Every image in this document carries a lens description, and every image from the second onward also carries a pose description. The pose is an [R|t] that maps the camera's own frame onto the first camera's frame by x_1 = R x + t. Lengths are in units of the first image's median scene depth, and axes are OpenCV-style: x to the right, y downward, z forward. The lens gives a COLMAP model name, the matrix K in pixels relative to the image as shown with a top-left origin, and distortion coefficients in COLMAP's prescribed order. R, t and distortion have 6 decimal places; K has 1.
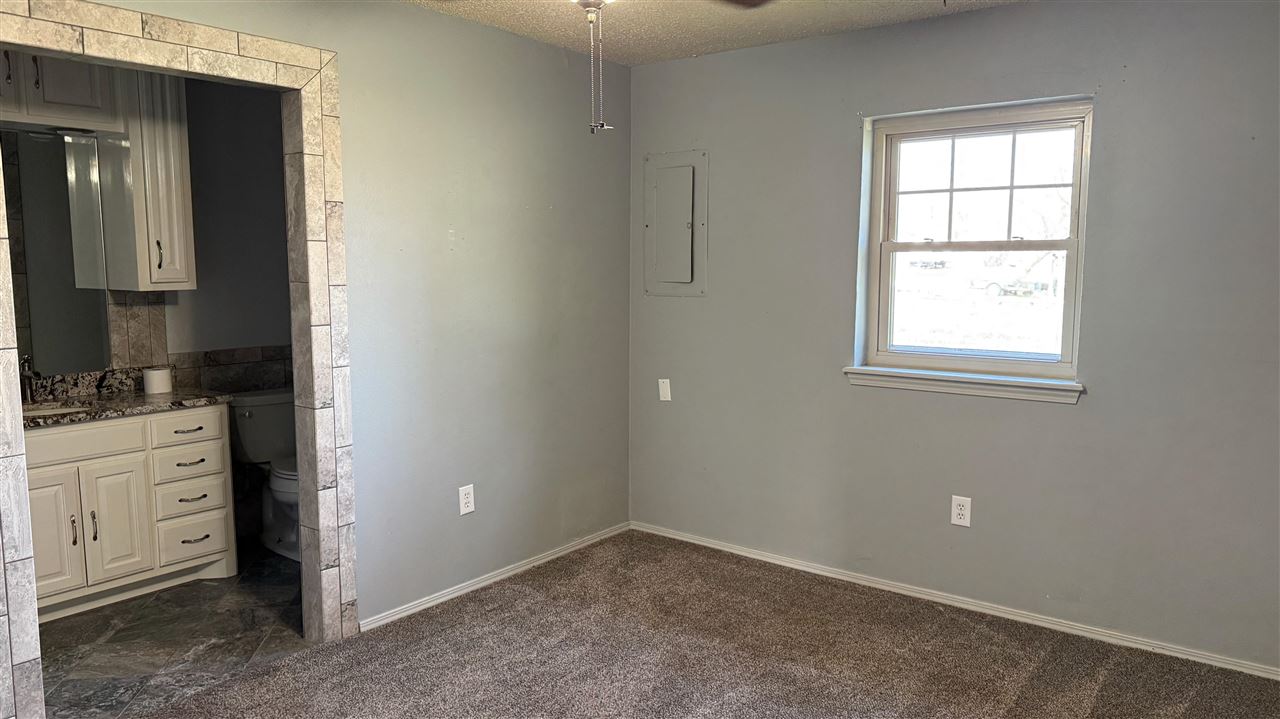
lens RADIAL K [[916.5, 0, 643.9], [0, 916.5, 373.3], [0, 0, 1]] dist [0.056880, -0.071910]
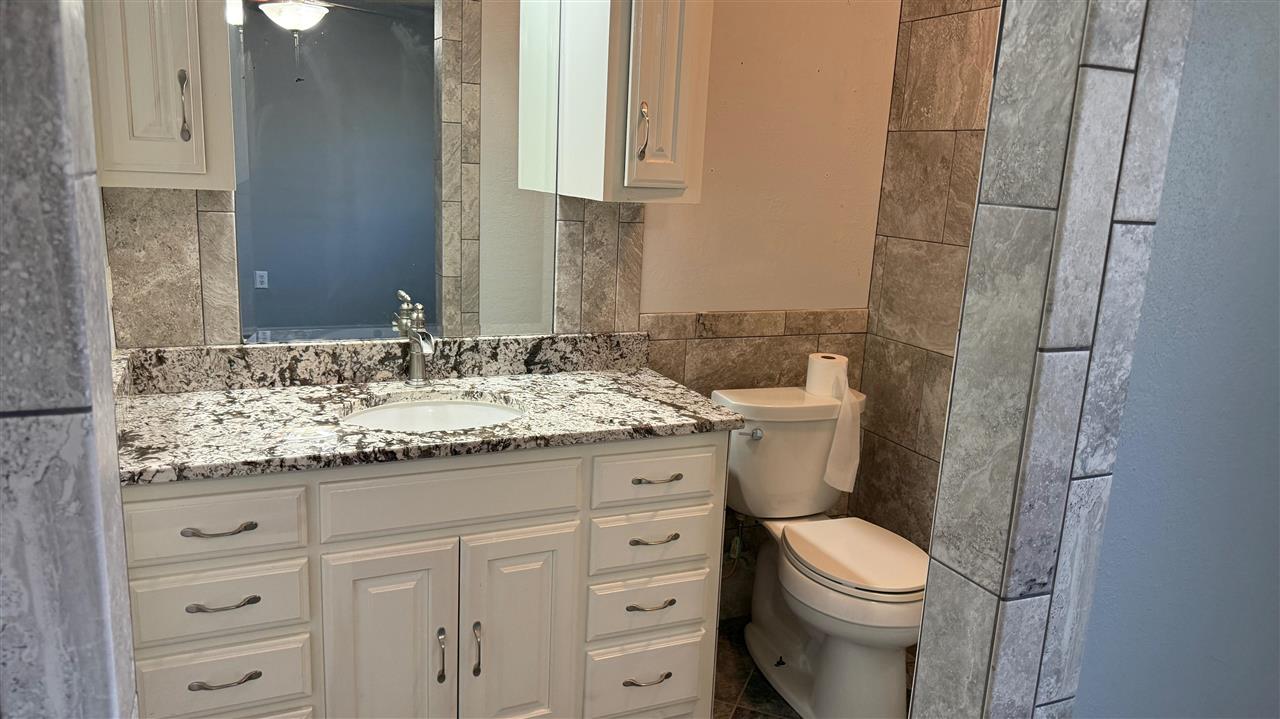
lens RADIAL K [[916.5, 0, 643.9], [0, 916.5, 373.3], [0, 0, 1]] dist [0.056880, -0.071910]
pose [[0.881938, 0.146372, -0.448064, -0.335670], [-0.107858, 0.988011, 0.110460, -0.062971], [0.458860, -0.049092, 0.887151, 0.658801]]
